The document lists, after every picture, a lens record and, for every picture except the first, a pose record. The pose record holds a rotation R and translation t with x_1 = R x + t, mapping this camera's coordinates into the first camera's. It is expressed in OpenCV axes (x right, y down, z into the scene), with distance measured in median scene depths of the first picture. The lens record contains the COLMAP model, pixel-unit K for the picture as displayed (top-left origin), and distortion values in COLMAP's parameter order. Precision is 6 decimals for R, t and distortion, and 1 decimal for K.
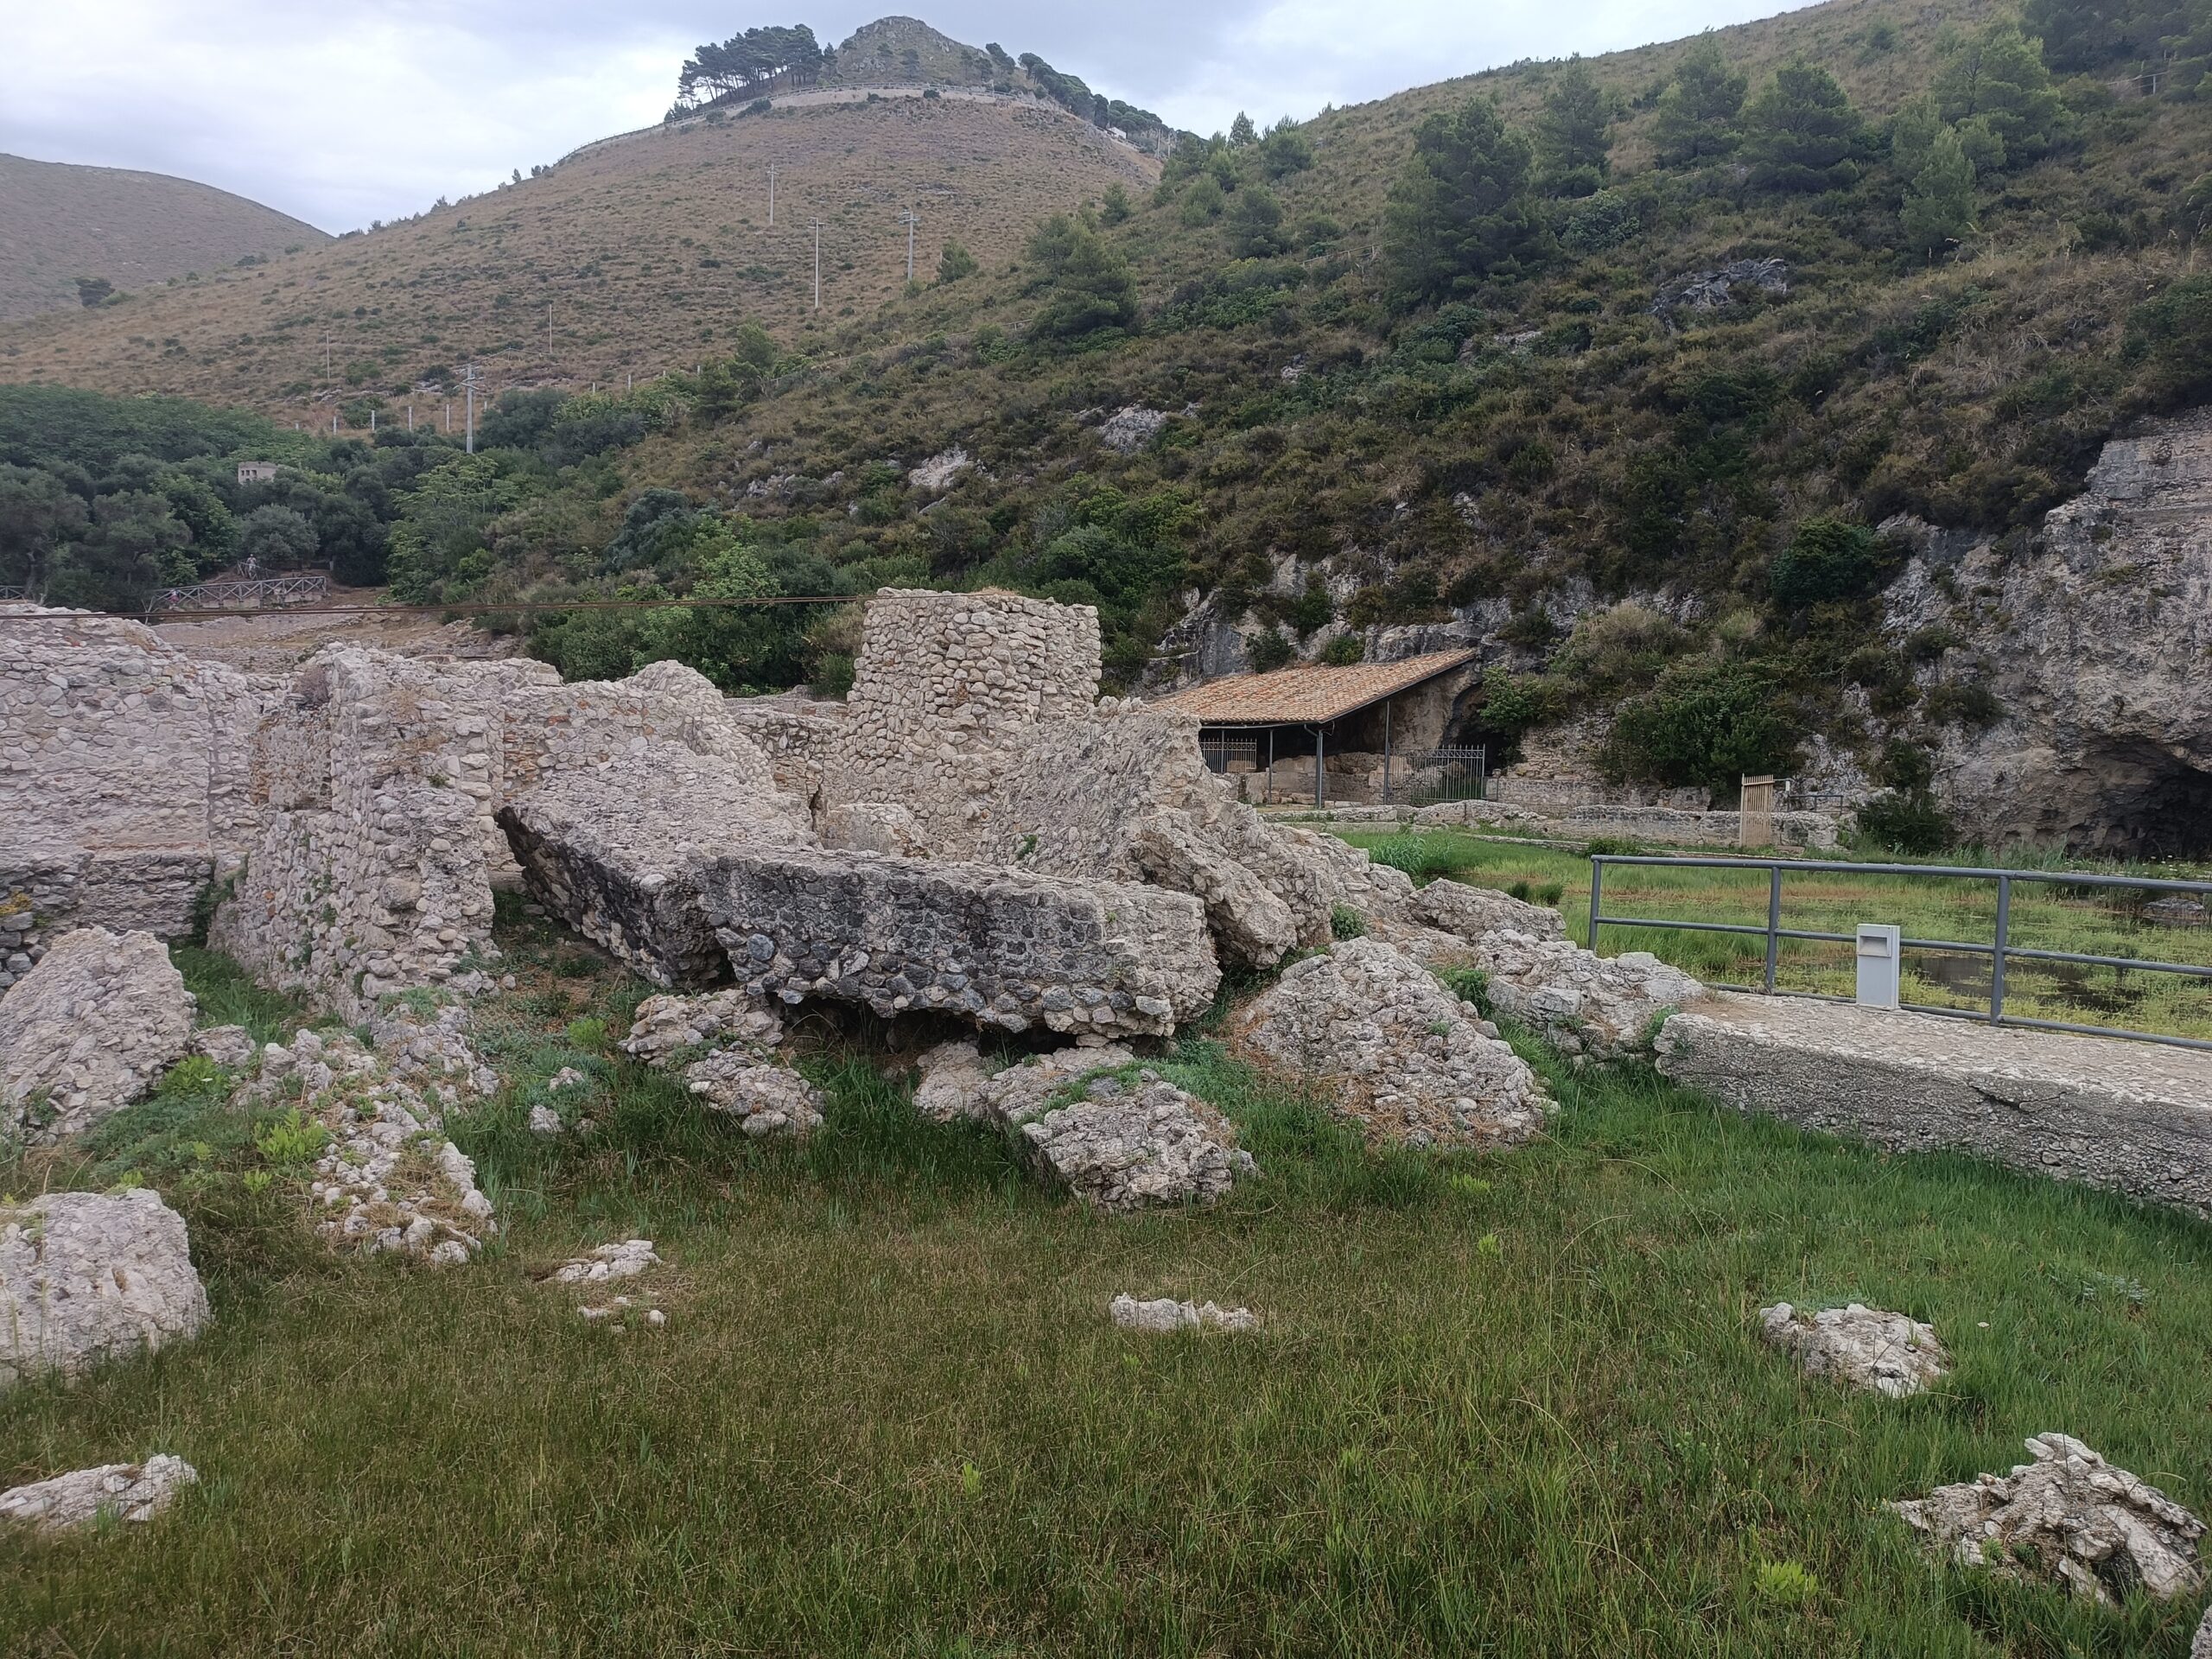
lens RADIAL K [[1555.9, 0, 1106.0], [0, 1555.9, 829.5], [0, 0, 1]] dist [-0.002845, -0.006788]
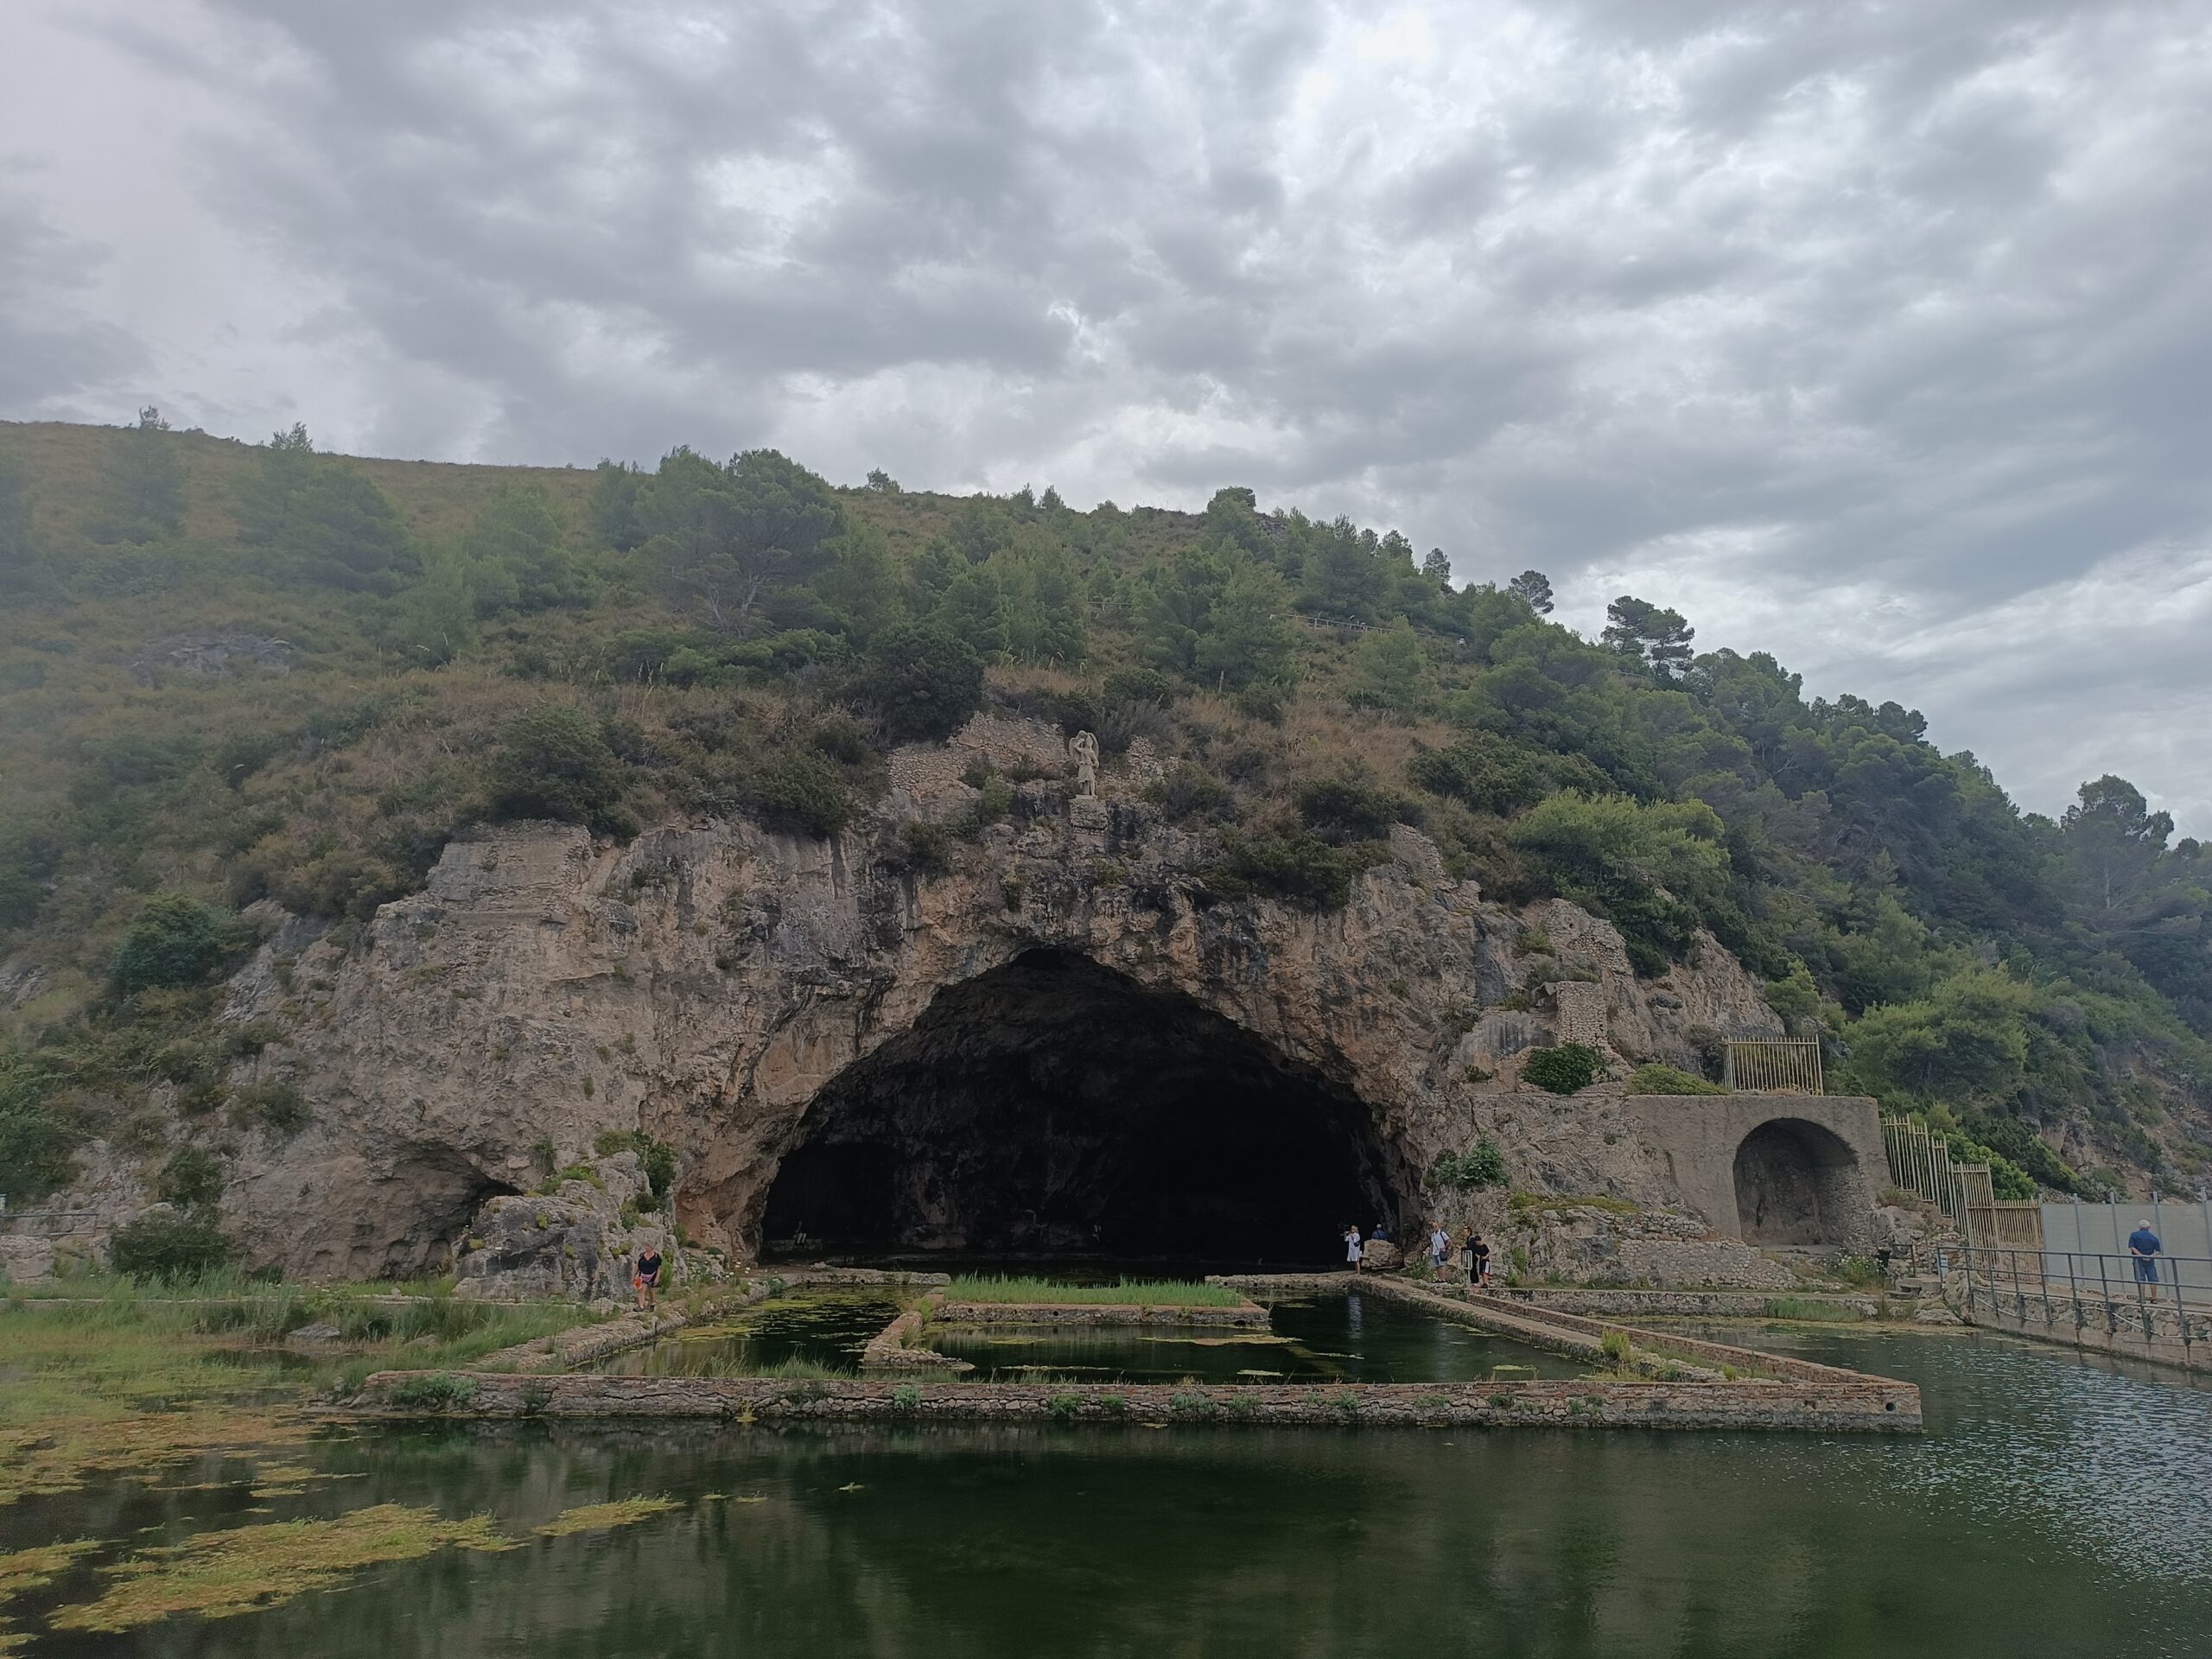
lens RADIAL K [[1555.9, 0, 1106.0], [0, 1555.9, 829.5], [0, 0, 1]] dist [-0.002845, -0.006788]
pose [[0.732701, 0.138731, 0.666260, 0.286155], [0.041763, 0.967991, -0.247486, 0.006974], [-0.679268, 0.209159, 0.703454, 0.005505]]
